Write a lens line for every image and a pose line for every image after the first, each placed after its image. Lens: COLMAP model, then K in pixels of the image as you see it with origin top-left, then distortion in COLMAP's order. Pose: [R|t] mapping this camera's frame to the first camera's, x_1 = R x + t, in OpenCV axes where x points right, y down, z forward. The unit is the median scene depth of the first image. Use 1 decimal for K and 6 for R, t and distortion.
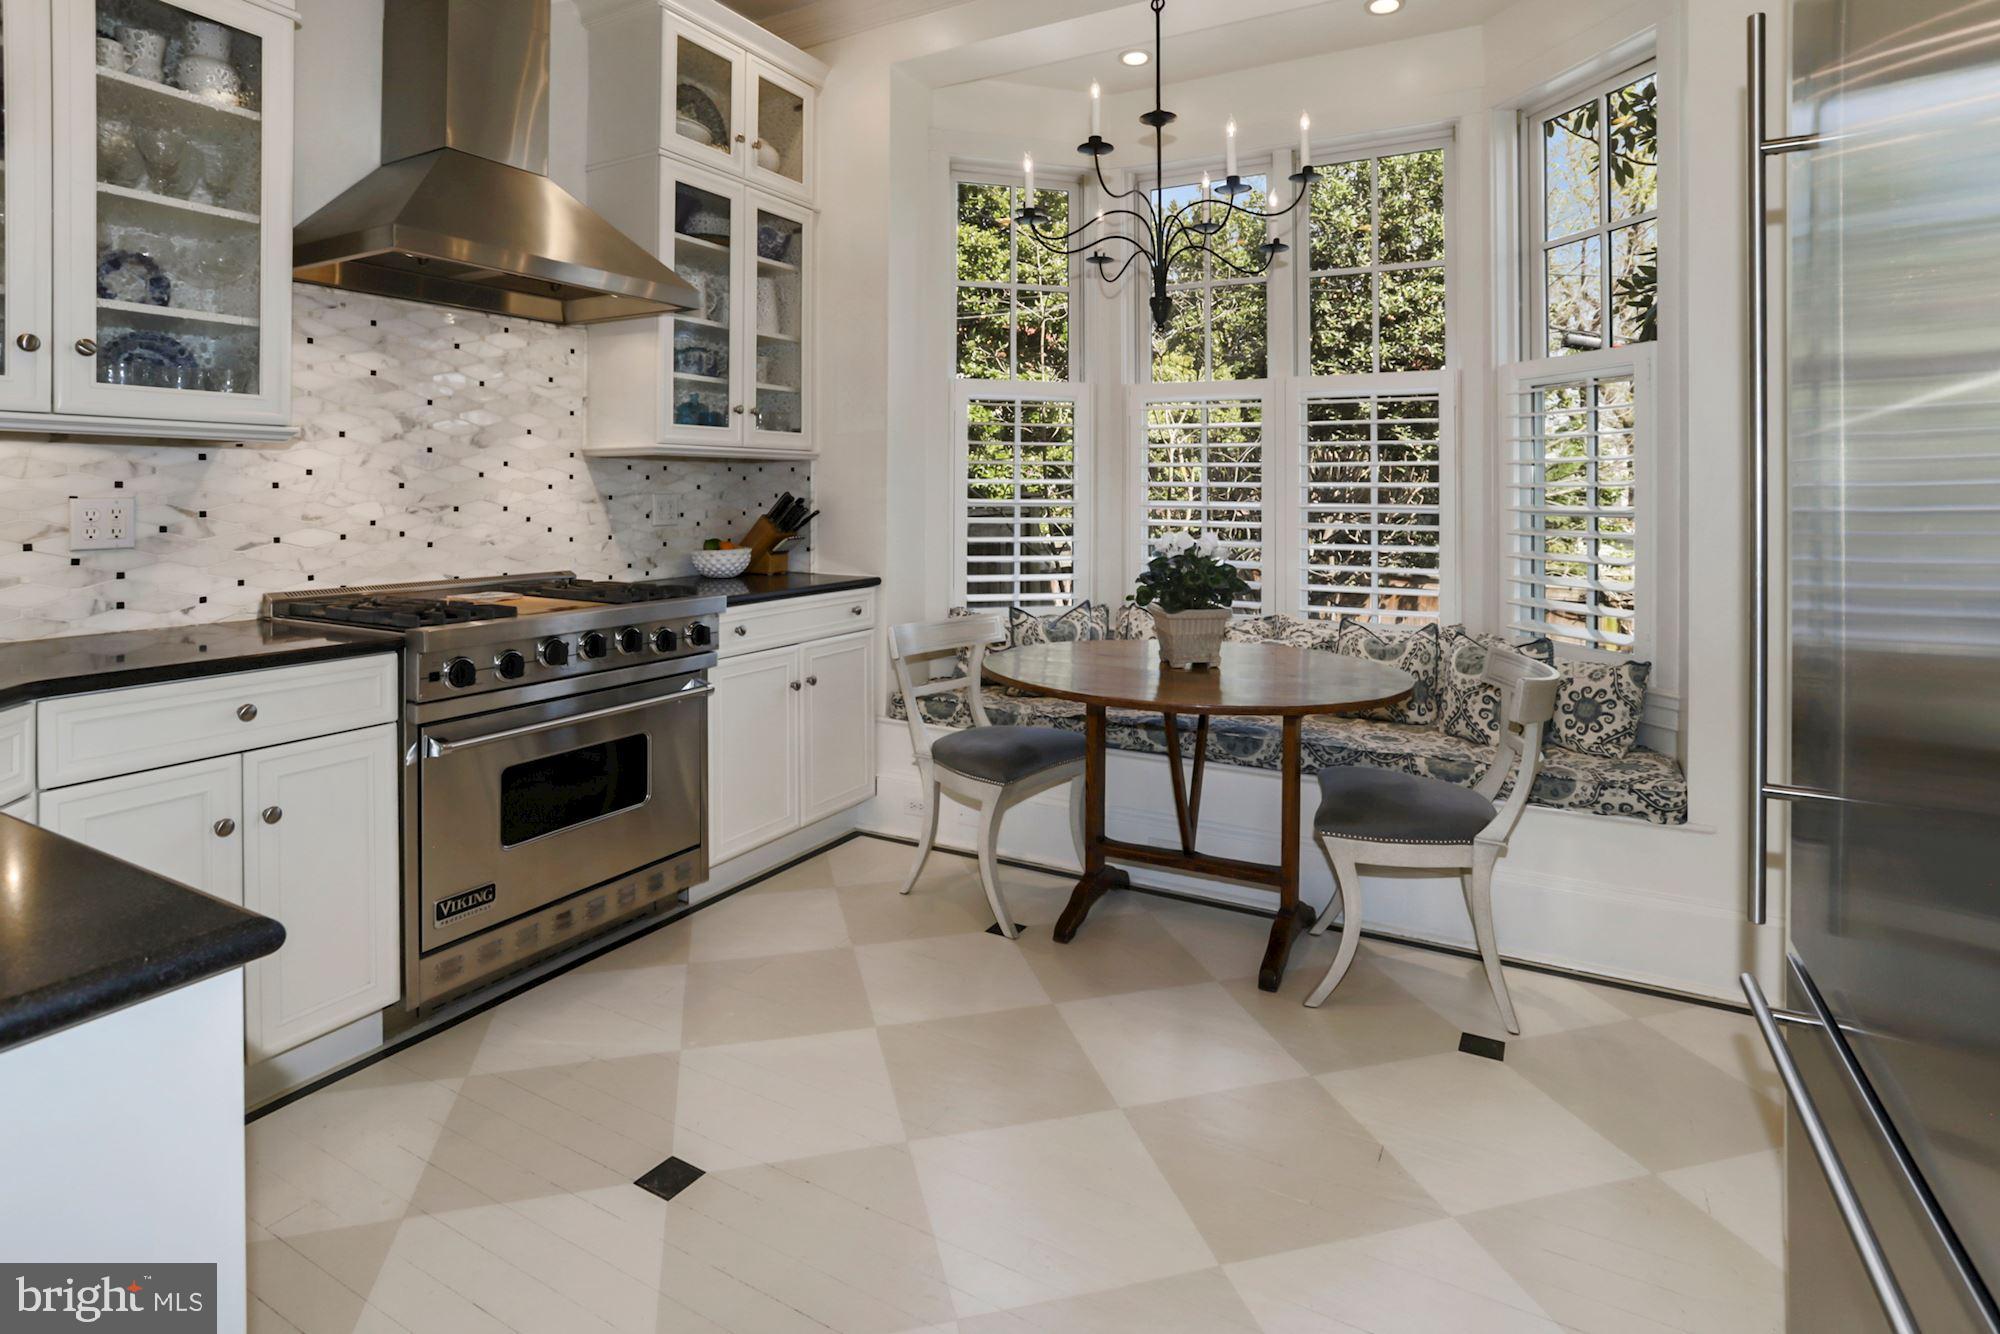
lens RADIAL K [[1010.7, 0, 999.3], [0, 1010.7, 618.9], [0, 0, 1]] dist [-0.000505, 0.000278]
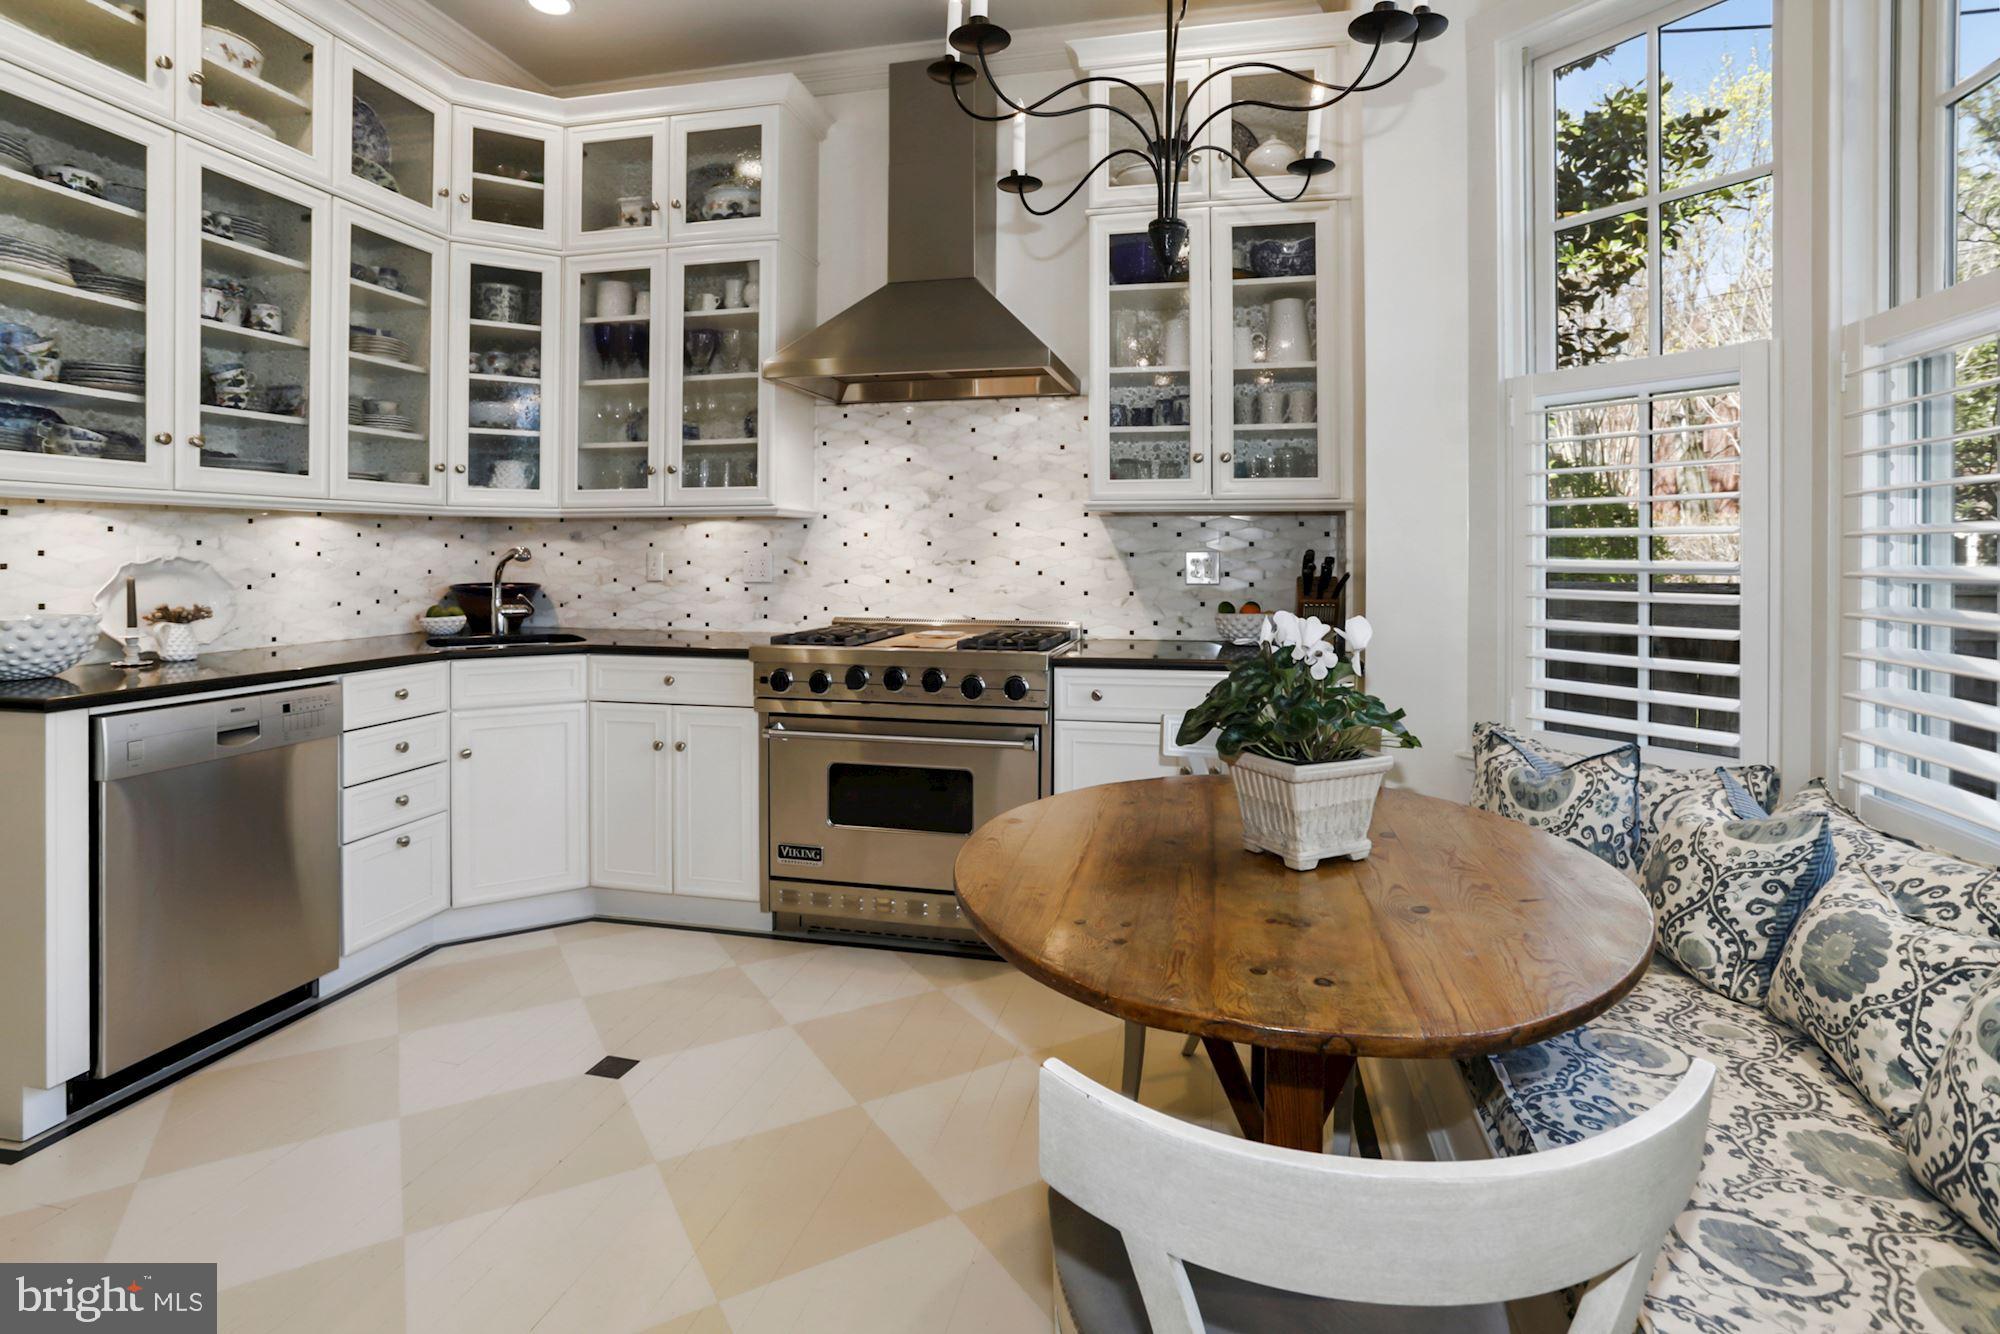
lens RADIAL K [[1003.4, 0, 1000.0], [0, 1003.4, 667.0], [0, 0, 1]] dist [-0.059707, 0.000127]
pose [[0.299196, 0.106735, -0.948203, 0.676452], [-0.121067, 0.989939, 0.073232, -0.080896], [0.946480, 0.092886, 0.309108, 0.707497]]
